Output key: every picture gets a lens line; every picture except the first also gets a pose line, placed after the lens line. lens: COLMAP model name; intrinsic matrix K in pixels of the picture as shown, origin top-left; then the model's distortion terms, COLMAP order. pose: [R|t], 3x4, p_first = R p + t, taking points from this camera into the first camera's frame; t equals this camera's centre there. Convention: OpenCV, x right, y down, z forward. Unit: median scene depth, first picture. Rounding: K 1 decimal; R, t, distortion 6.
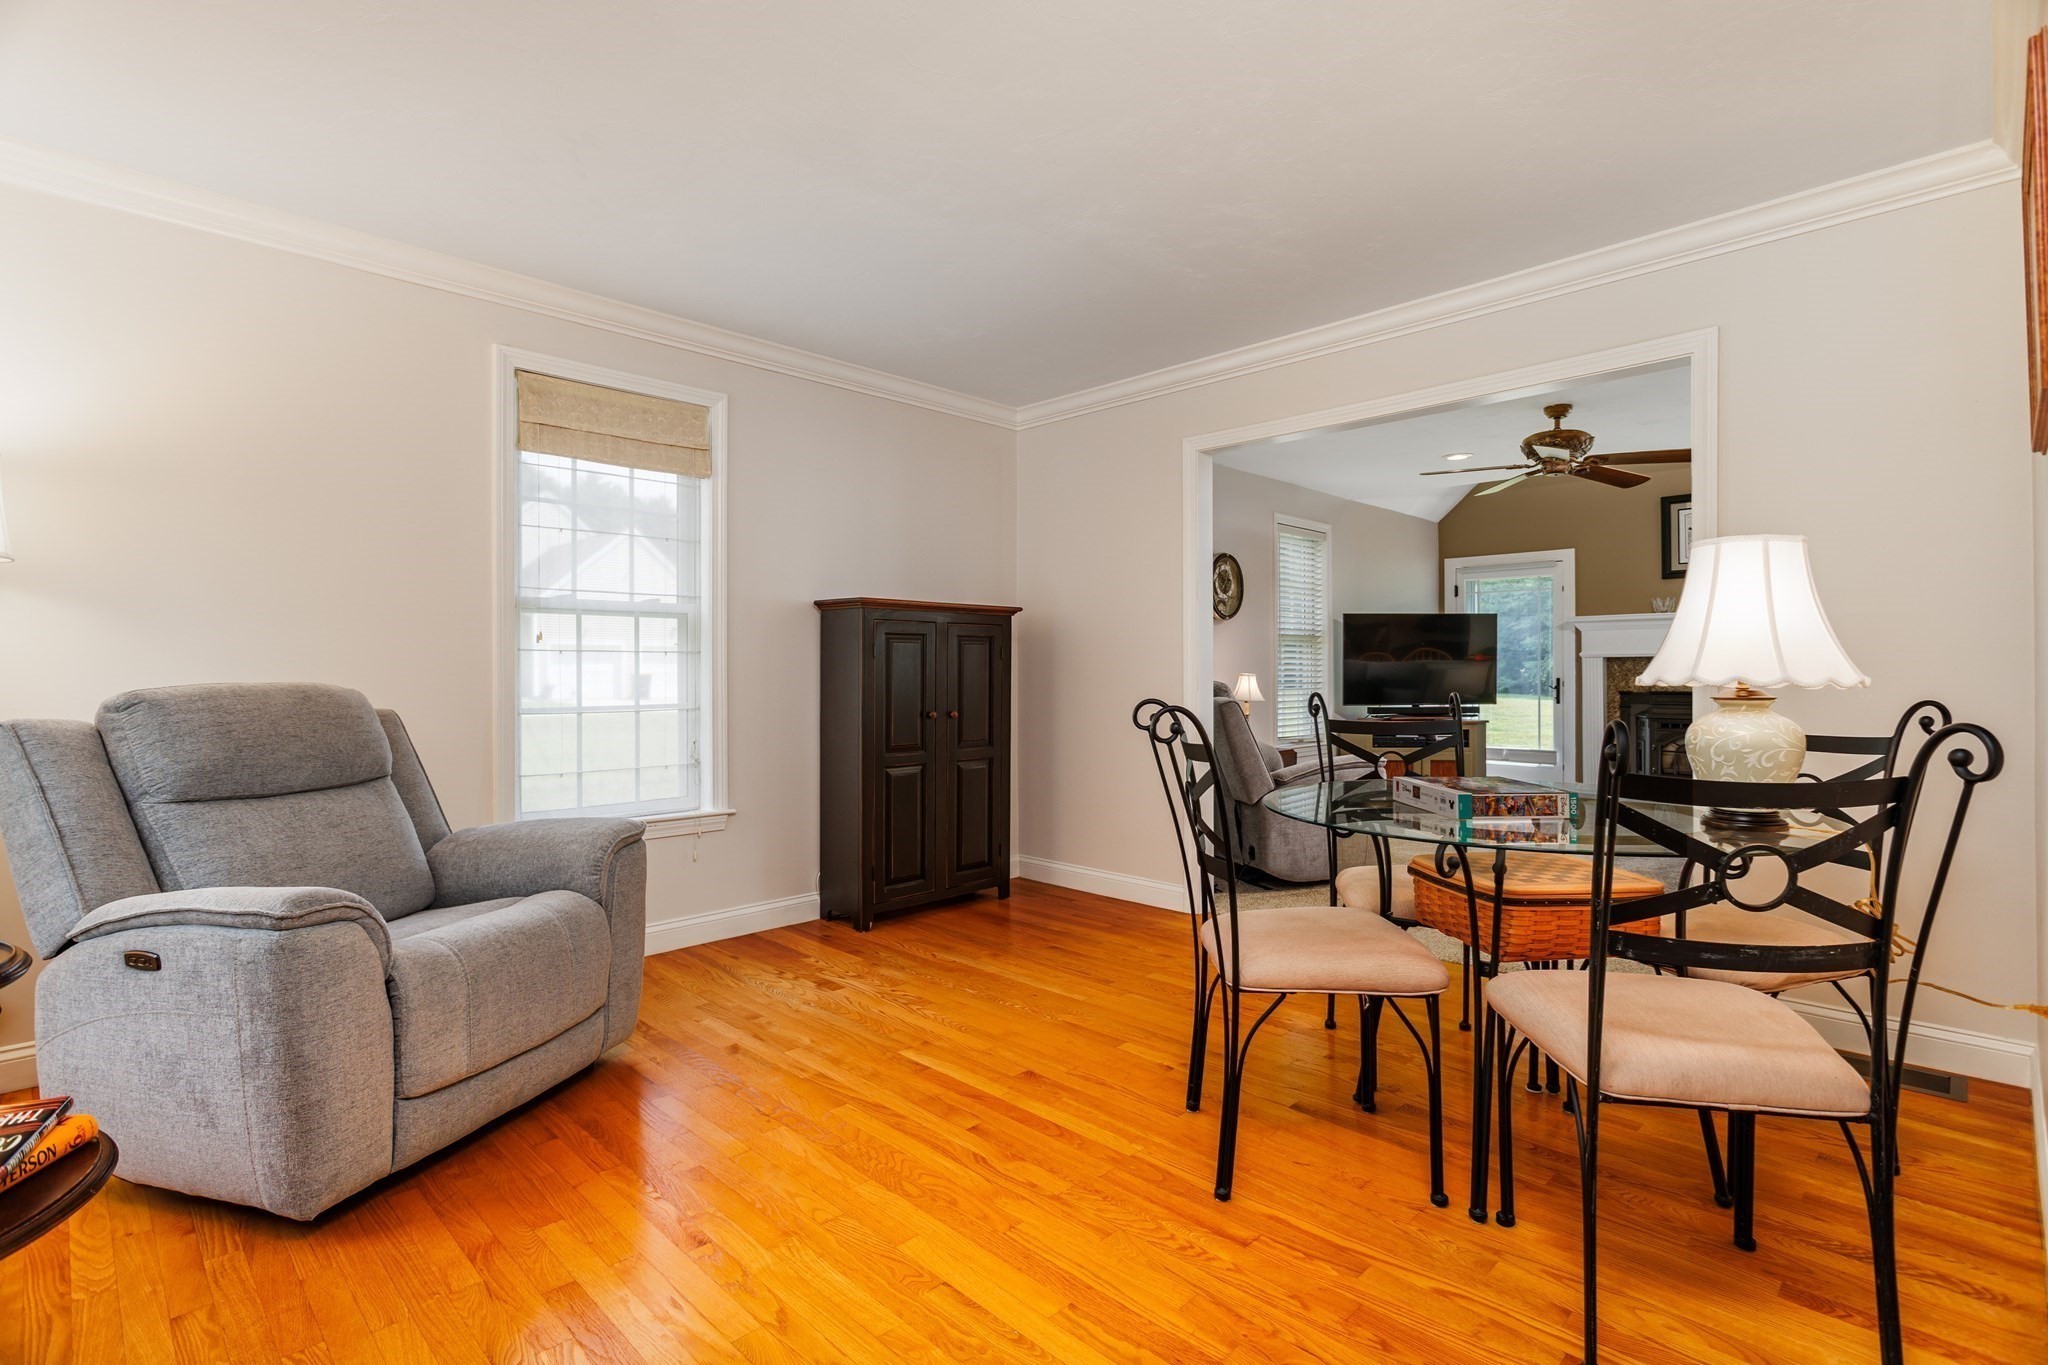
lens RADIAL K [[981.2, 0, 1030.4], [0, 981.2, 668.8], [0, 0, 1]] dist [-0.003021, 0.000375]
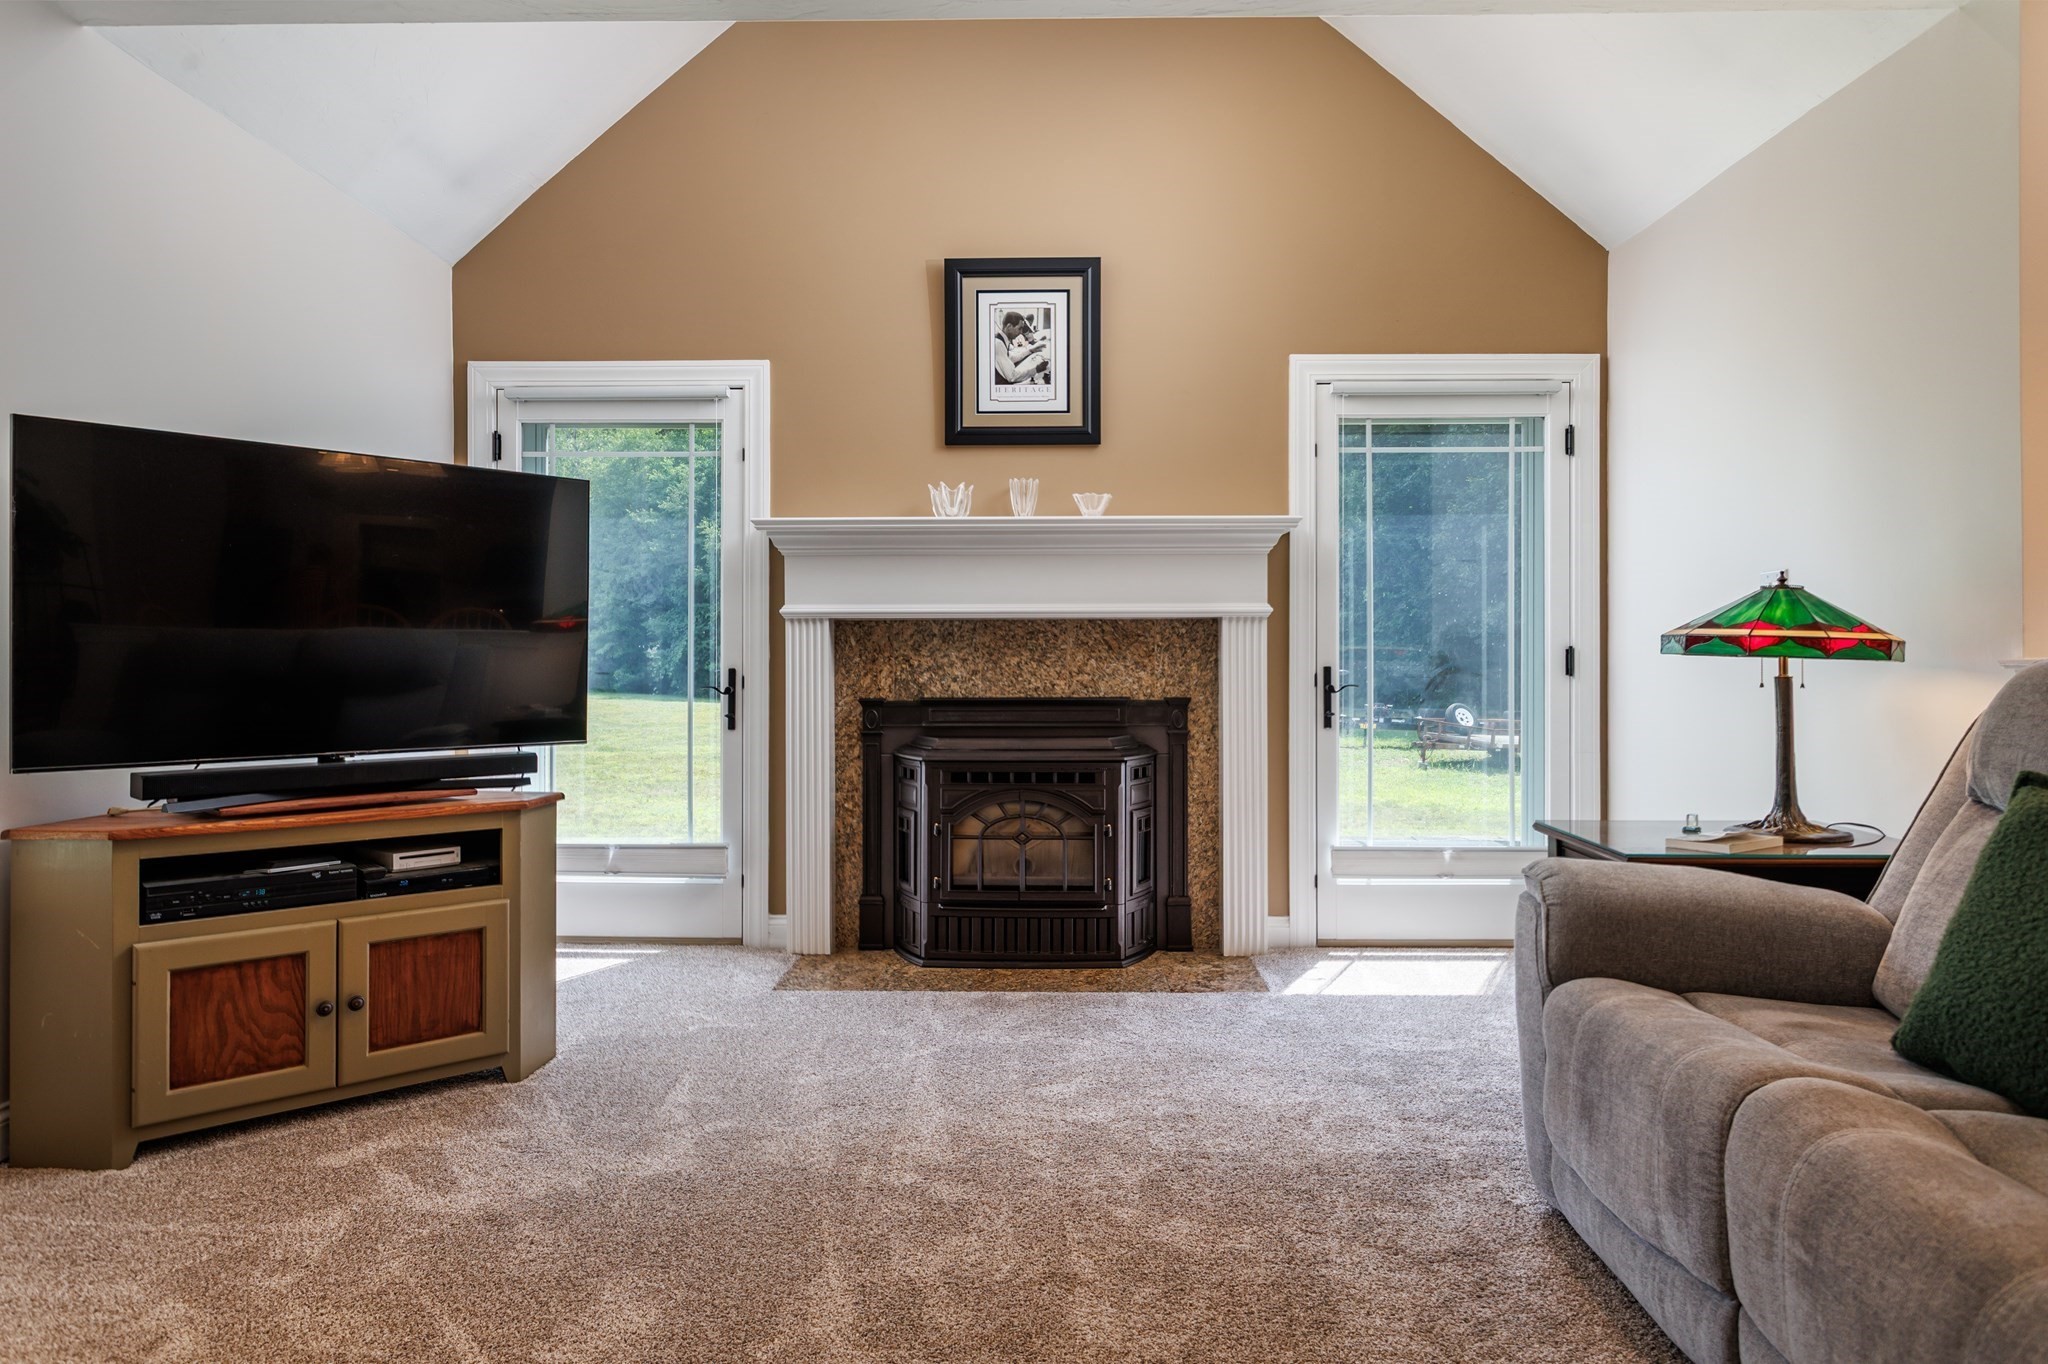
lens RADIAL K [[1289.7, 0, 1035.3], [0, 1289.7, 673.7], [0, 0, 1]] dist [-0.009402, 0.002202]
pose [[0.716008, -0.003175, 0.698084, 0.270897], [-0.003116, 0.999965, 0.007744, 0.007623], [-0.698085, -0.007720, 0.715974, 0.562705]]
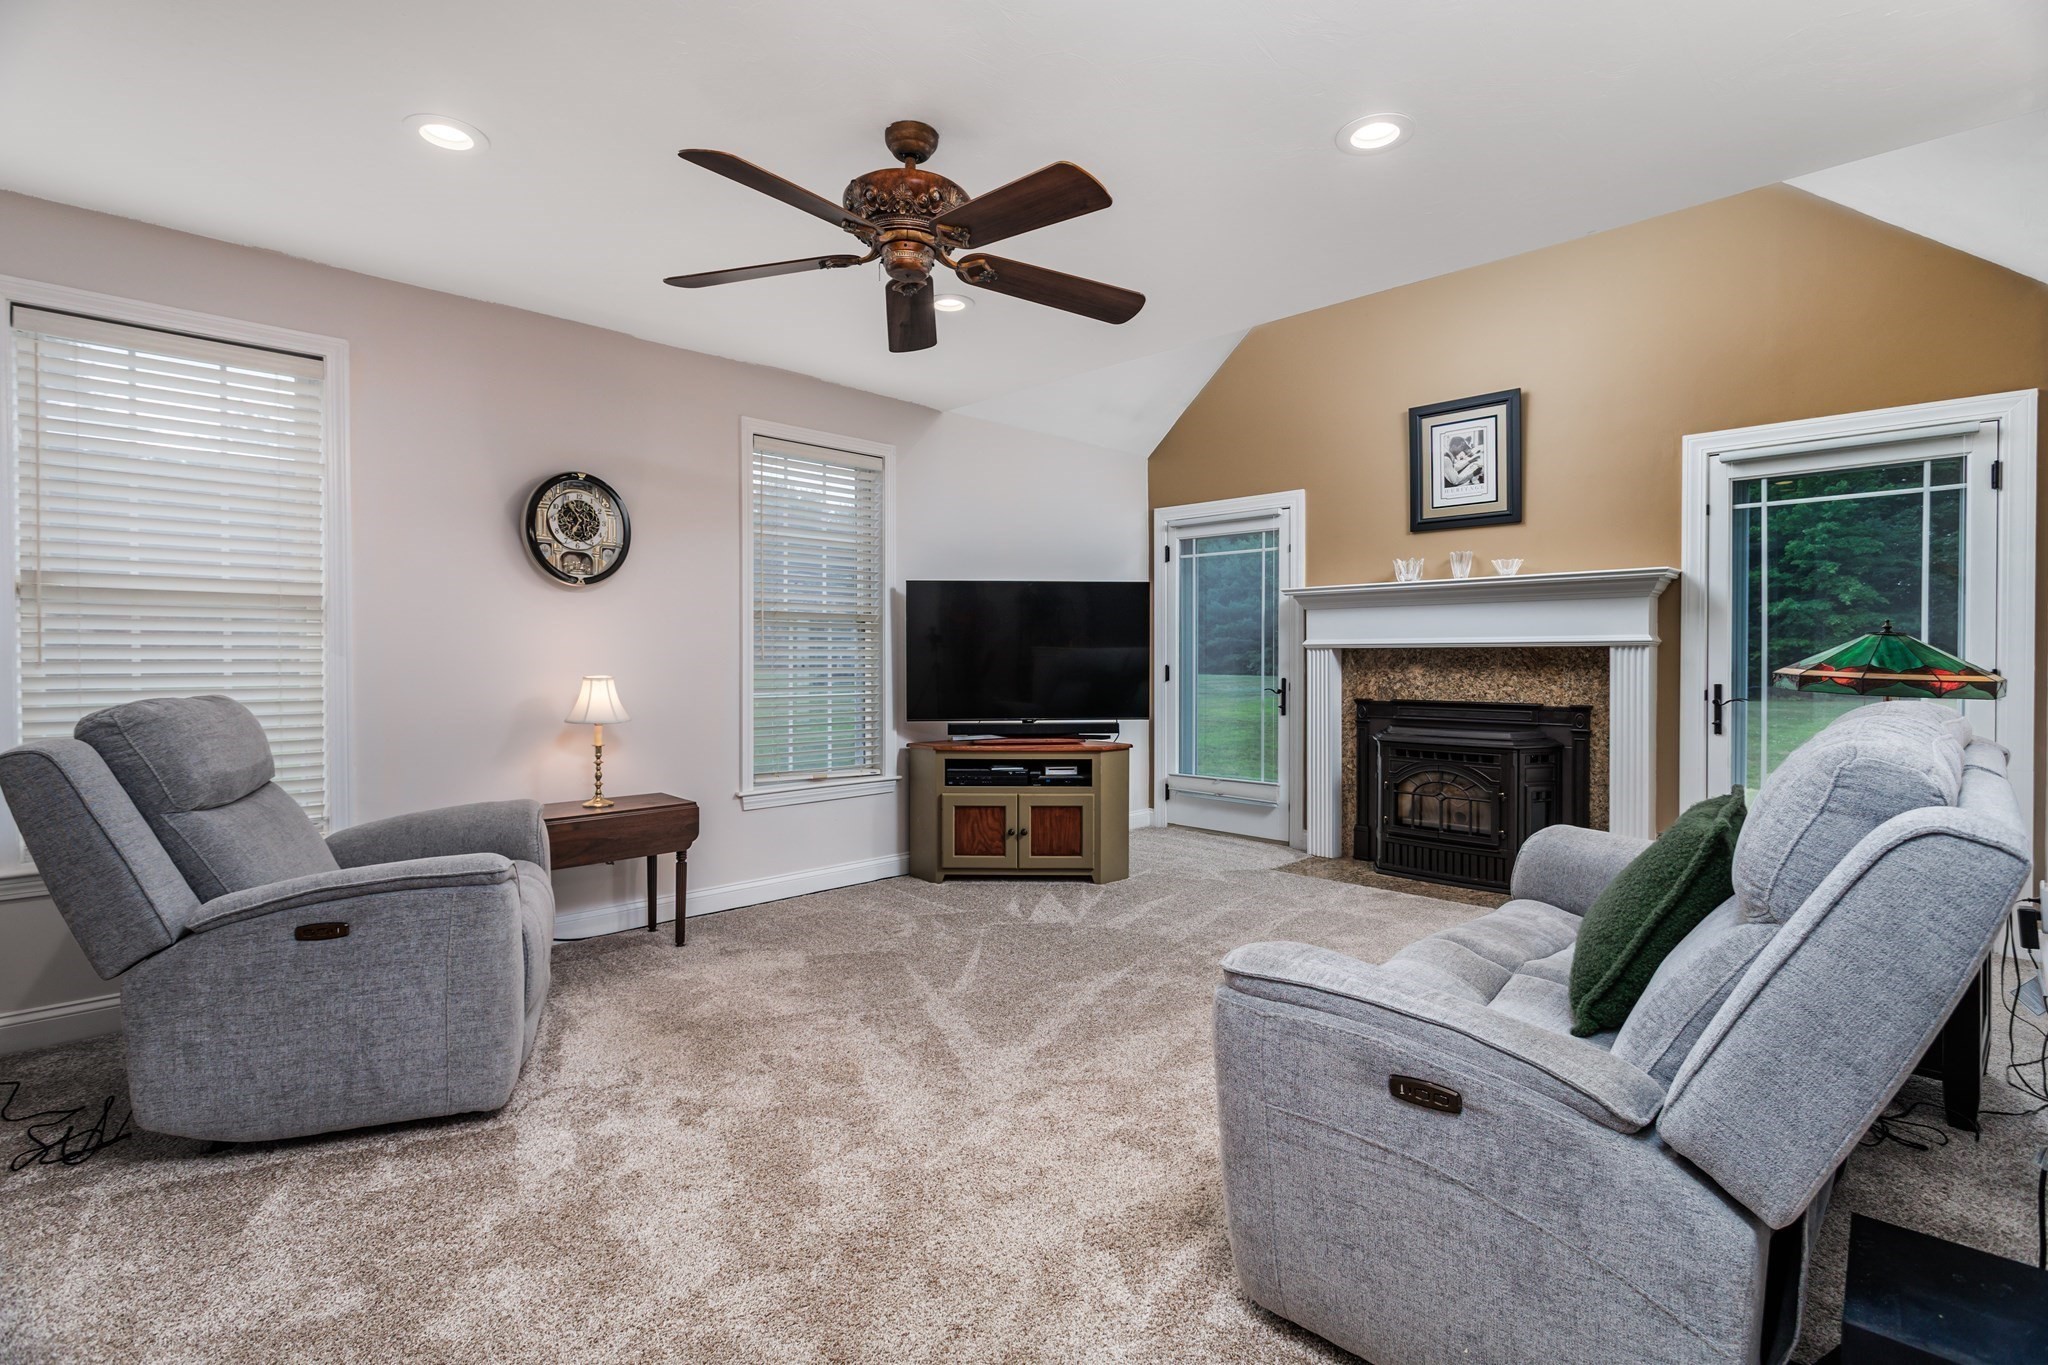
lens RADIAL K [[981.2, 0, 1030.4], [0, 981.2, 668.8], [0, 0, 1]] dist [-0.003021, 0.000375]
pose [[0.999945, 0.002837, 0.010068, 0.386007], [-0.002988, 0.999883, 0.015010, -0.007603], [-0.010024, -0.015039, 0.999837, 0.339888]]
